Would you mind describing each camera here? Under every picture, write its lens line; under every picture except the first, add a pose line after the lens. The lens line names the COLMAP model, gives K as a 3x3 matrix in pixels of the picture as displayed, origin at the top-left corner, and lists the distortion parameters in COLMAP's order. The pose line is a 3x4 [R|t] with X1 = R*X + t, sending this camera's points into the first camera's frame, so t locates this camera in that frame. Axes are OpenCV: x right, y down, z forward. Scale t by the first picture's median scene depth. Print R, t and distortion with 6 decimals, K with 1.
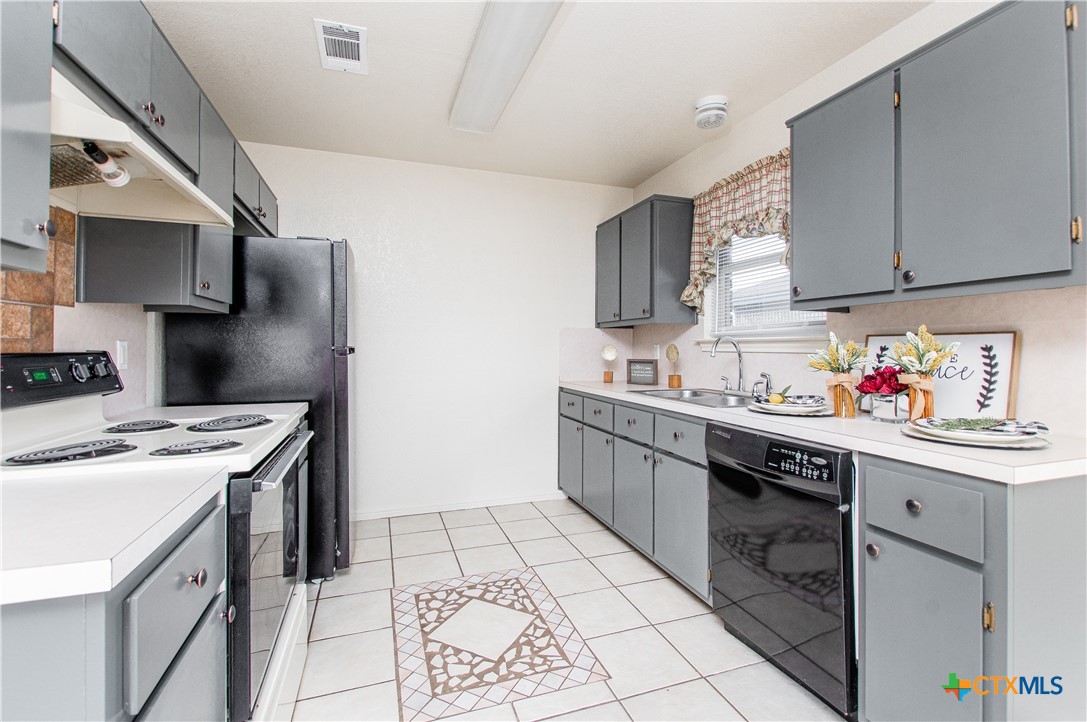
lens RADIAL K [[479.7, 0, 579.6], [0, 479.7, 344.9], [0, 0, 1]] dist [-0.006955, 0.000334]
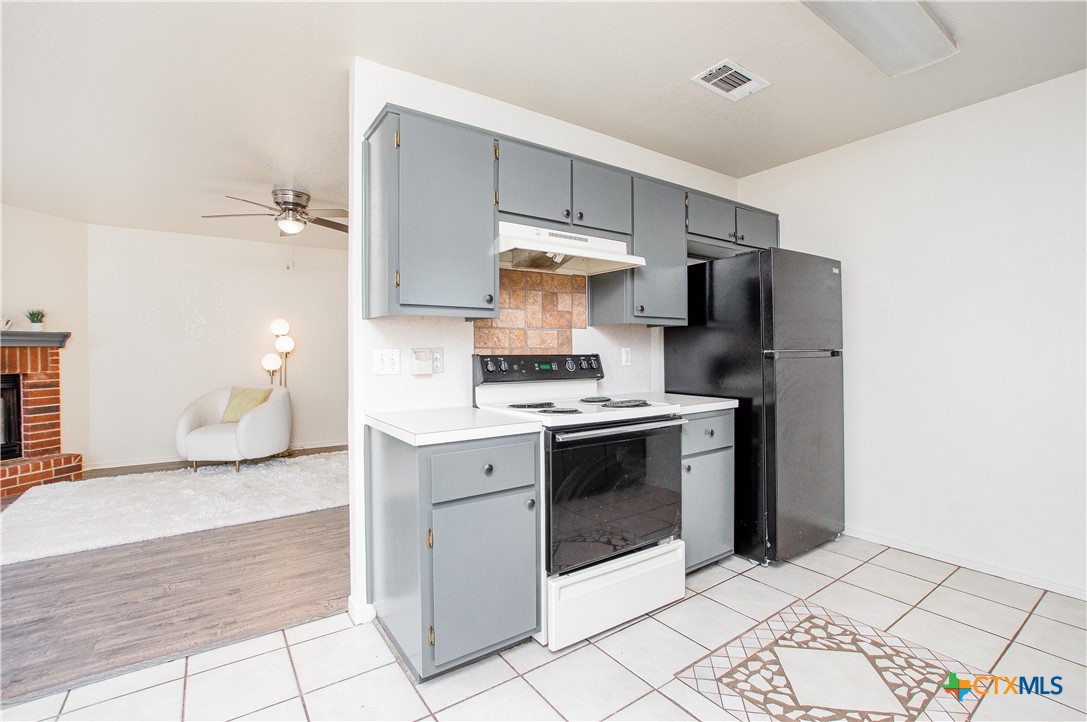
lens RADIAL K [[479.7, 0, 514.8], [0, 479.7, 354.7], [0, 0, 1]] dist [-0.006955, 0.000334]
pose [[0.255287, 0.006382, -0.966844, 0.473266], [0.010014, 0.999907, 0.009244, -0.002141], [0.966814, -0.012042, 0.255199, 0.236987]]
